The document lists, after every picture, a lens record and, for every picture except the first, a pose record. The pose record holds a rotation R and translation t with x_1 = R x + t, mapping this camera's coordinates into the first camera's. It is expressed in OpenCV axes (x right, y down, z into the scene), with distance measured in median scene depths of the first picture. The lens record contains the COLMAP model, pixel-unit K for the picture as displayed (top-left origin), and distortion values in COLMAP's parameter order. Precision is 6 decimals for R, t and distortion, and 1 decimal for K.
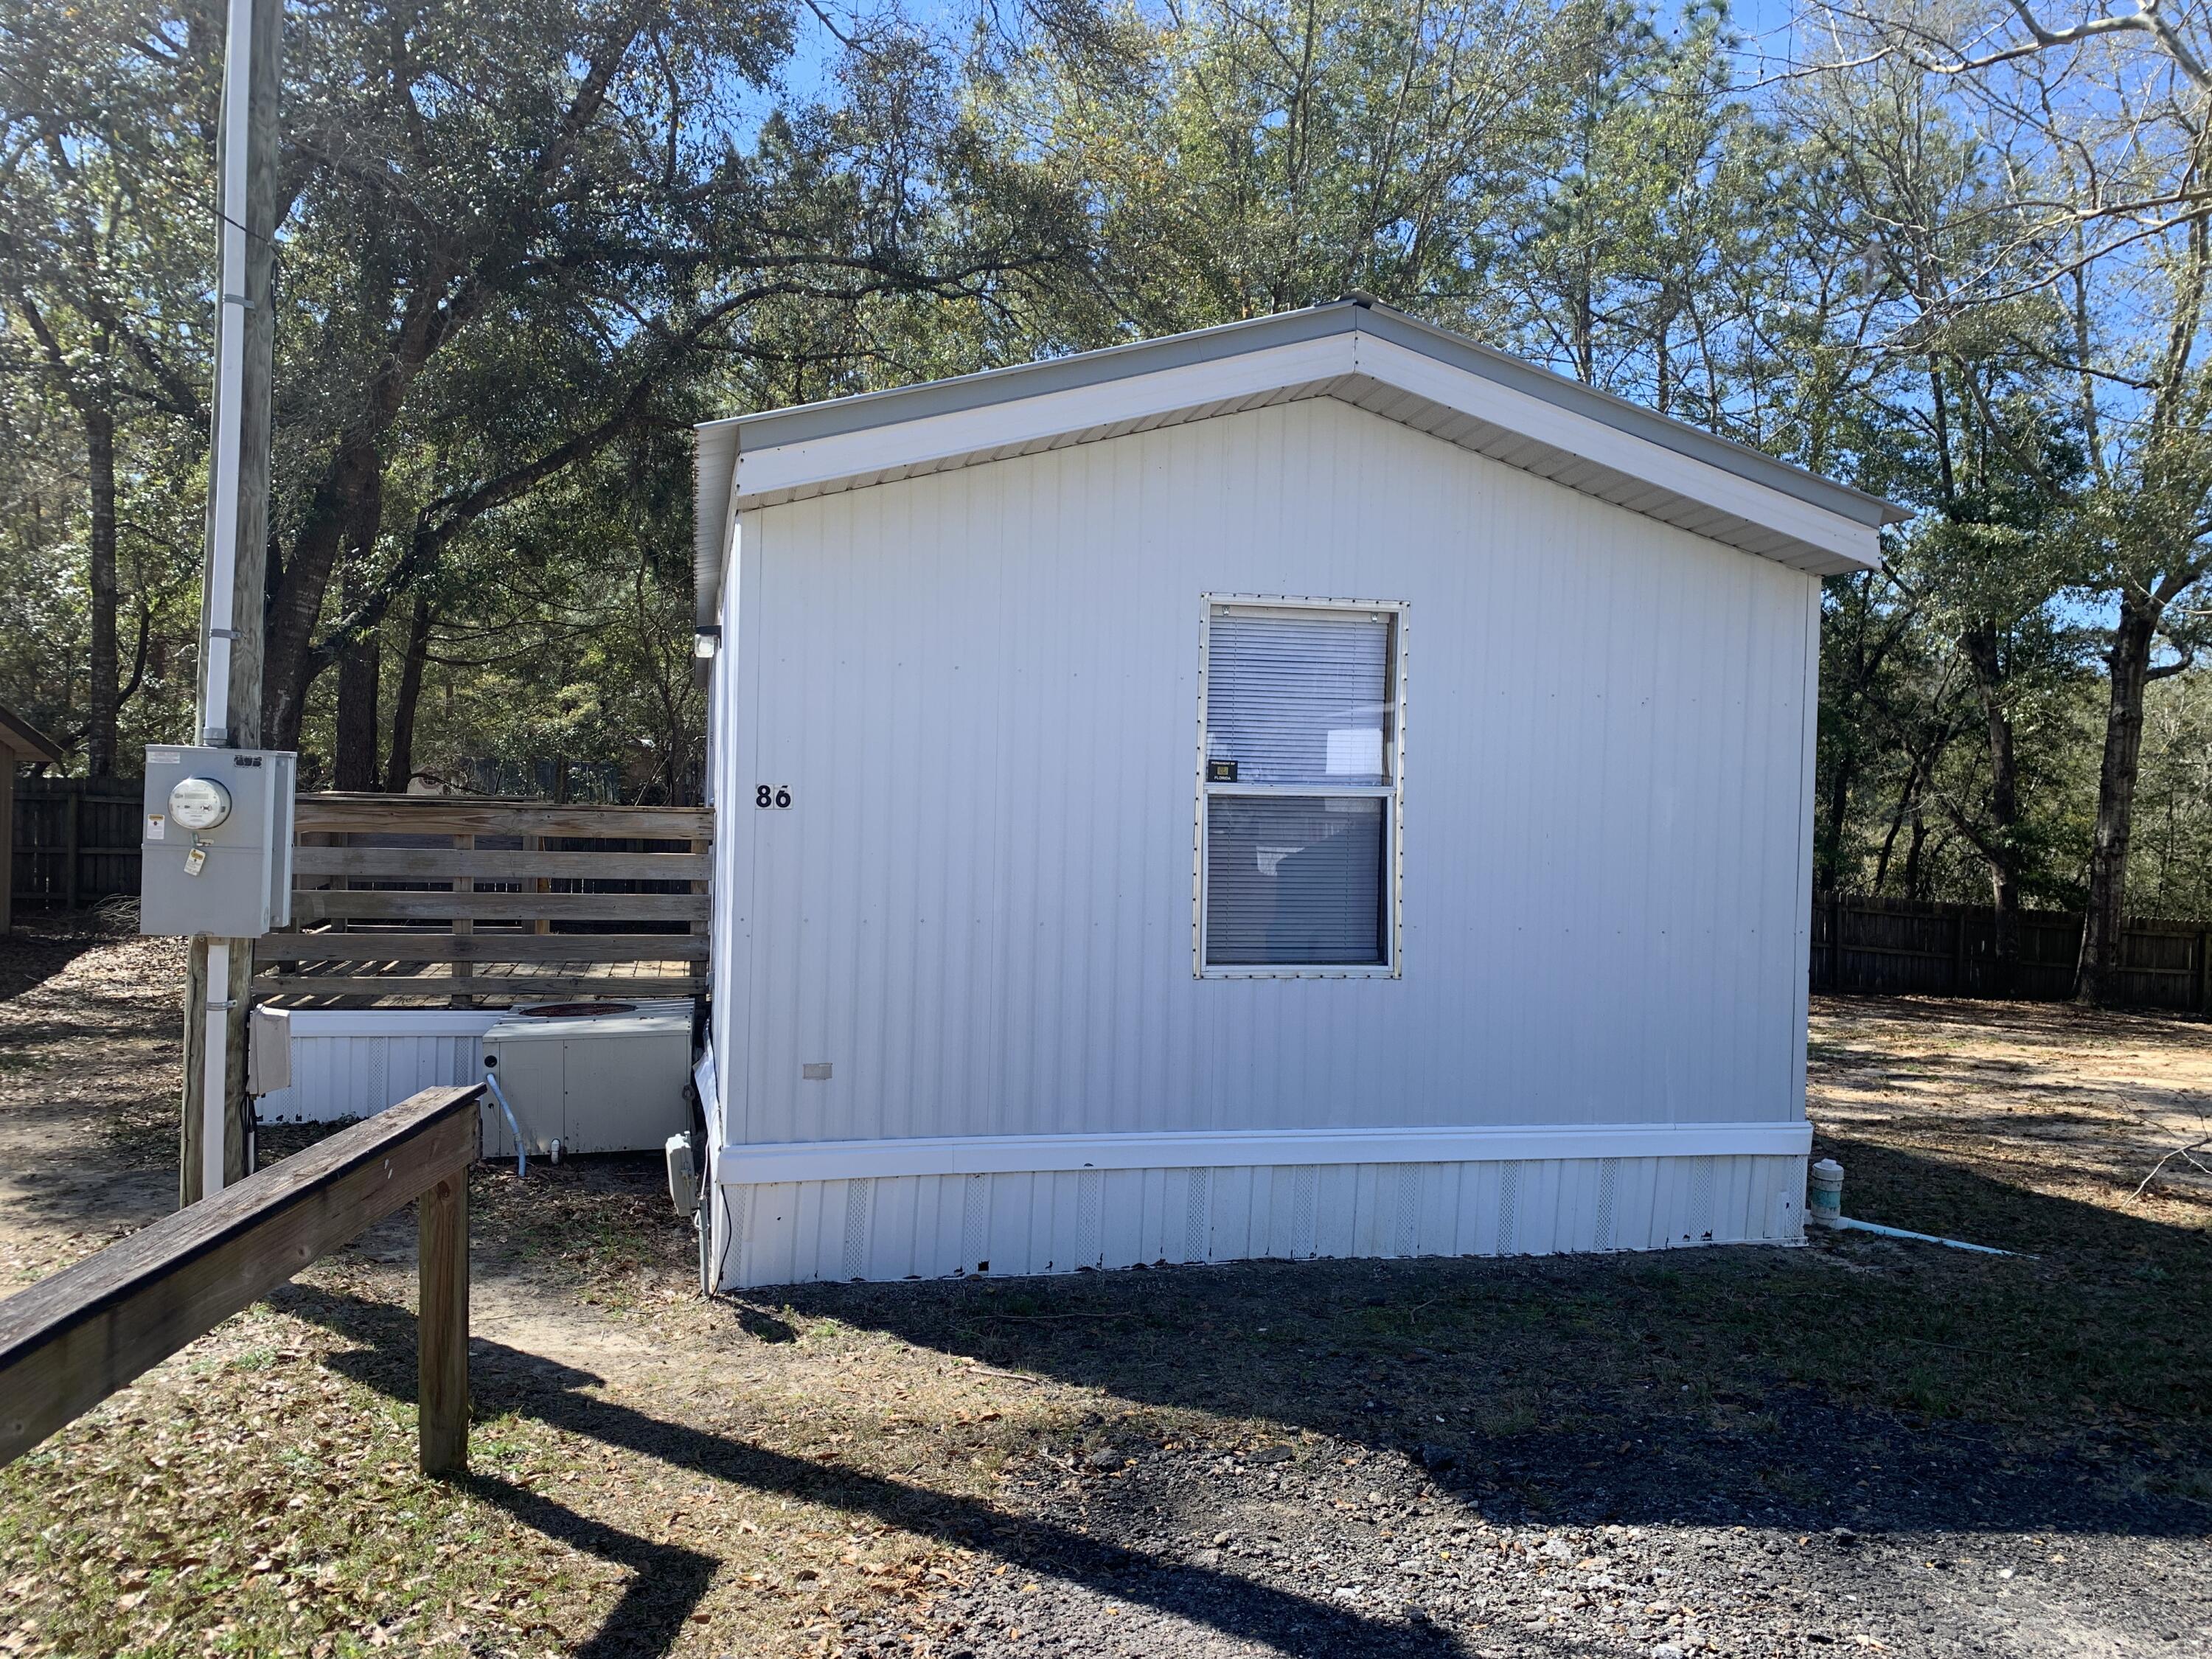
lens RADIAL K [[1688.4, 0, 1102.3], [0, 1688.4, 834.0], [0, 0, 1]] dist [0.014035, -0.012690]
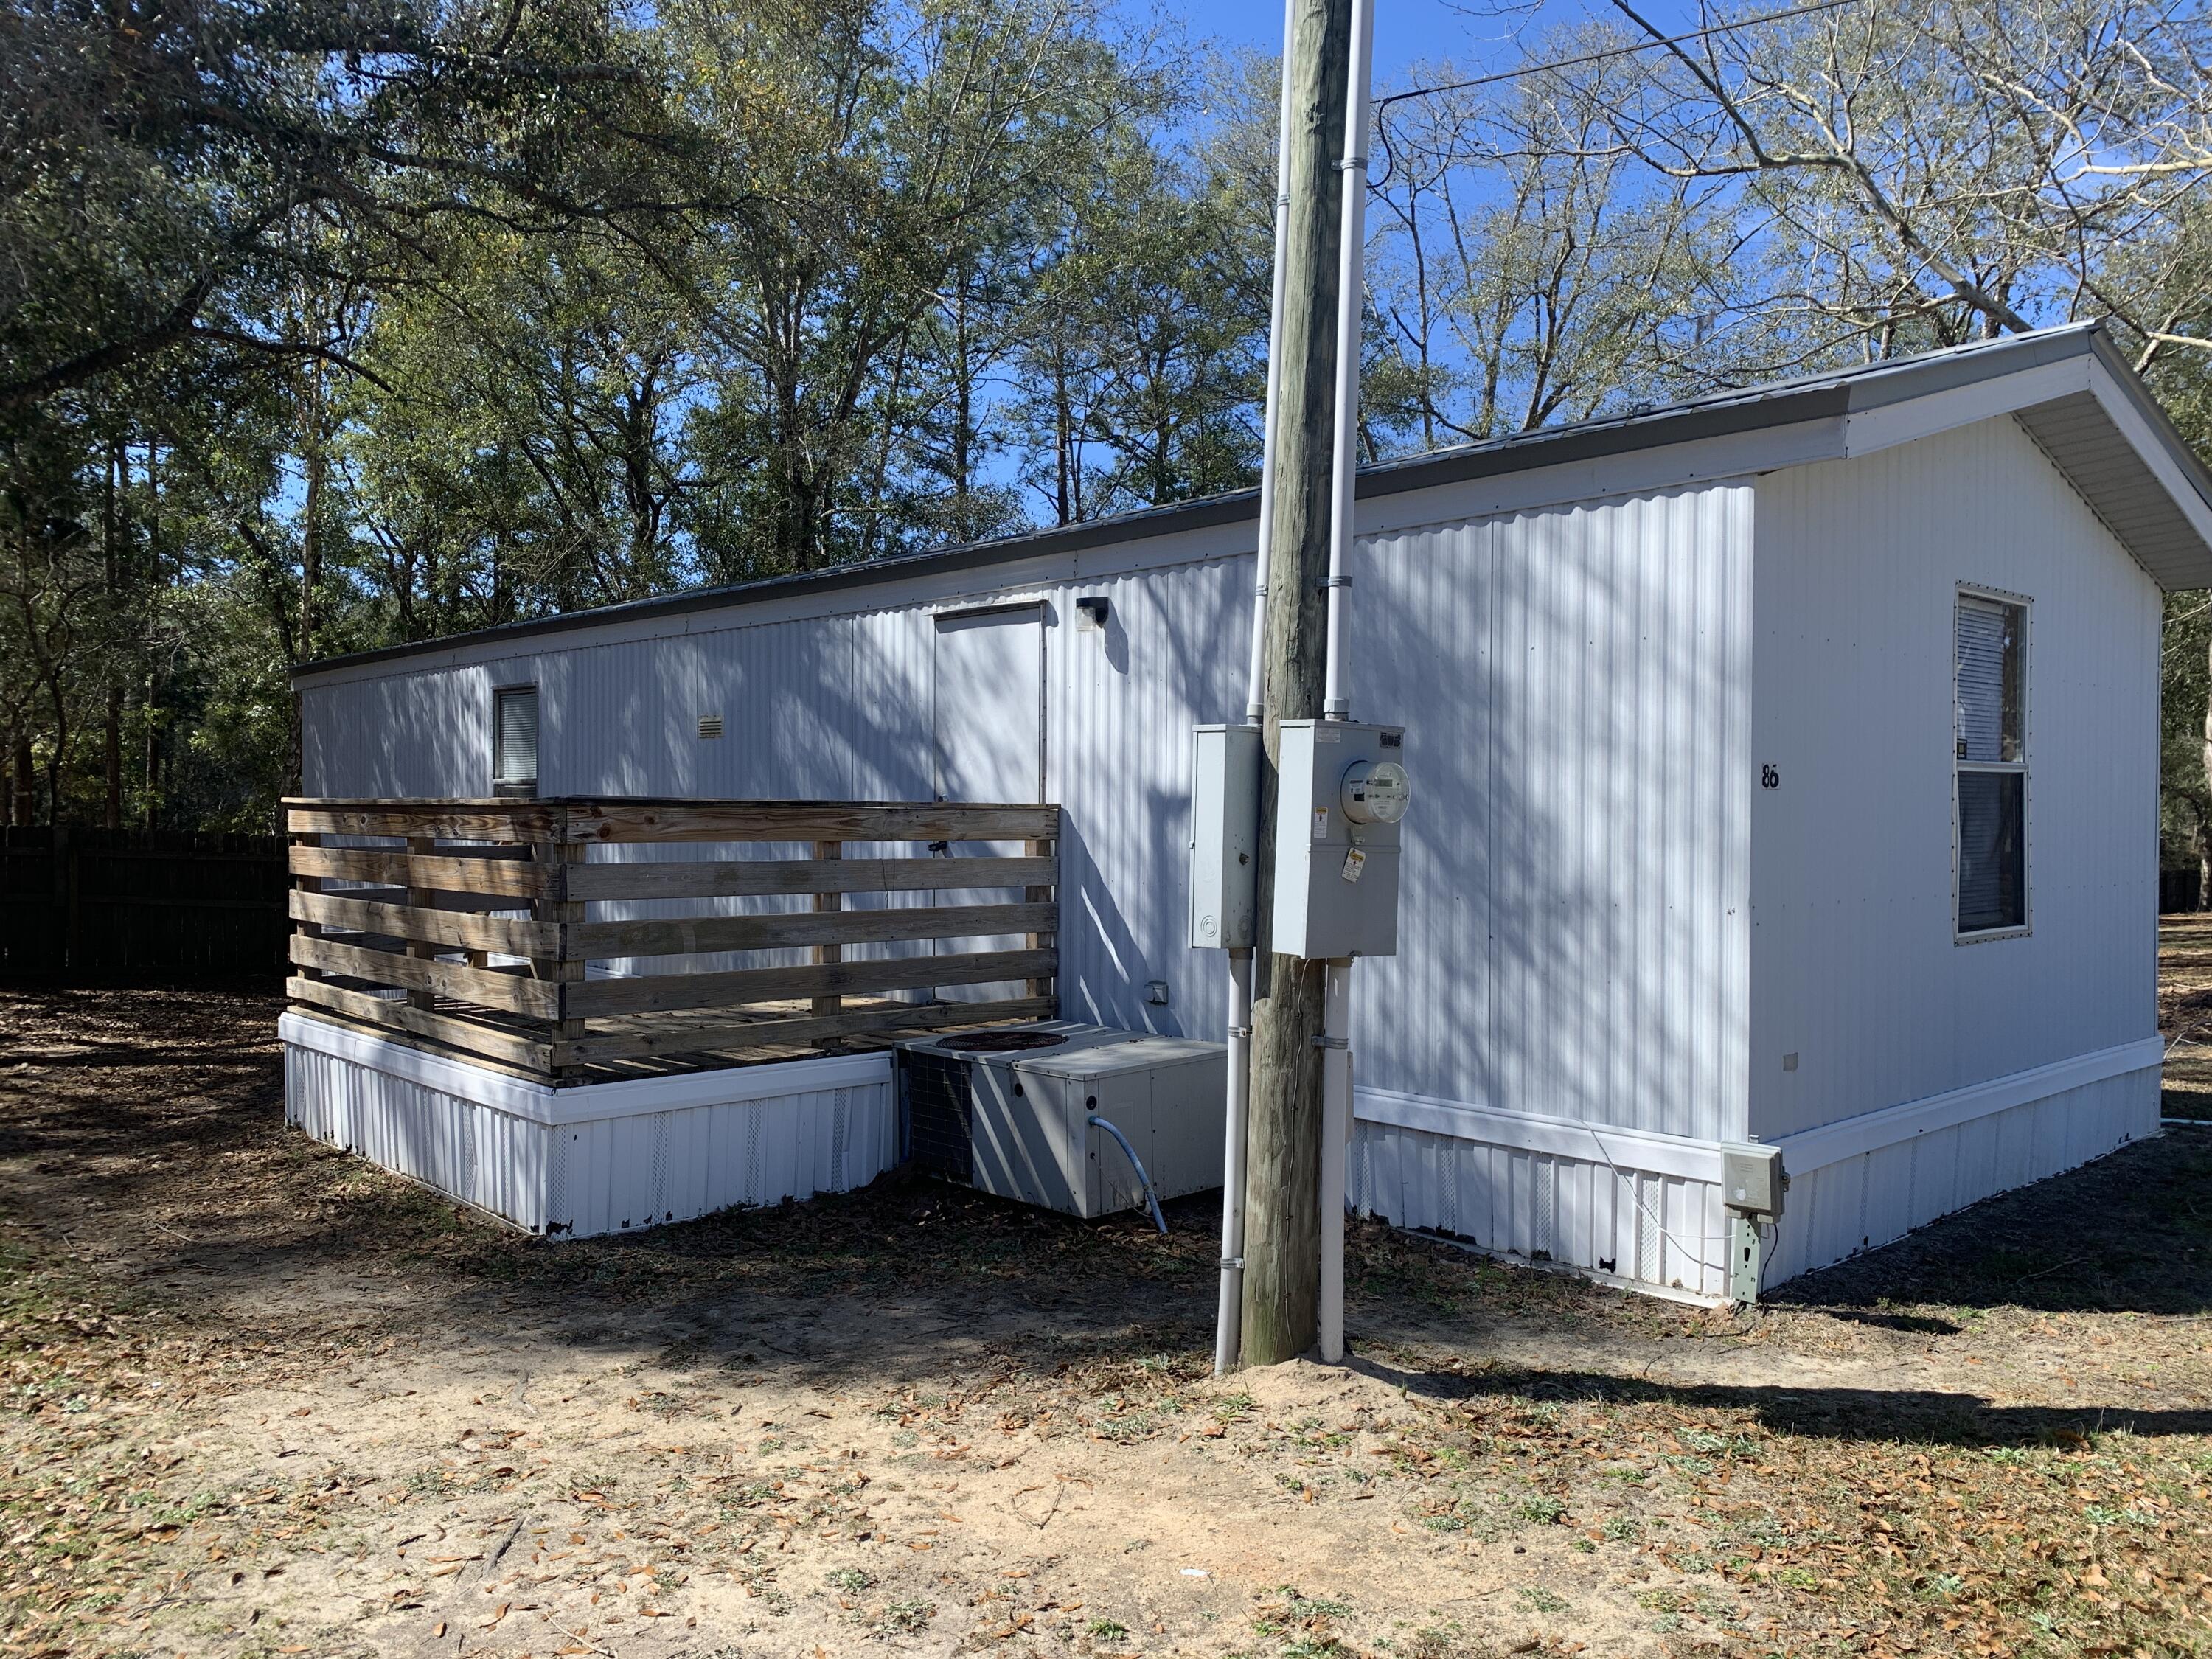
lens RADIAL K [[1688.4, 0, 1103.7], [0, 1688.4, 821.8], [0, 0, 1]] dist [0.014035, -0.012690]
pose [[0.880466, -0.025404, 0.473428, -0.977339], [0.030559, 0.999528, -0.003199, -0.004885], [-0.473123, 0.017285, 0.880827, 0.333136]]
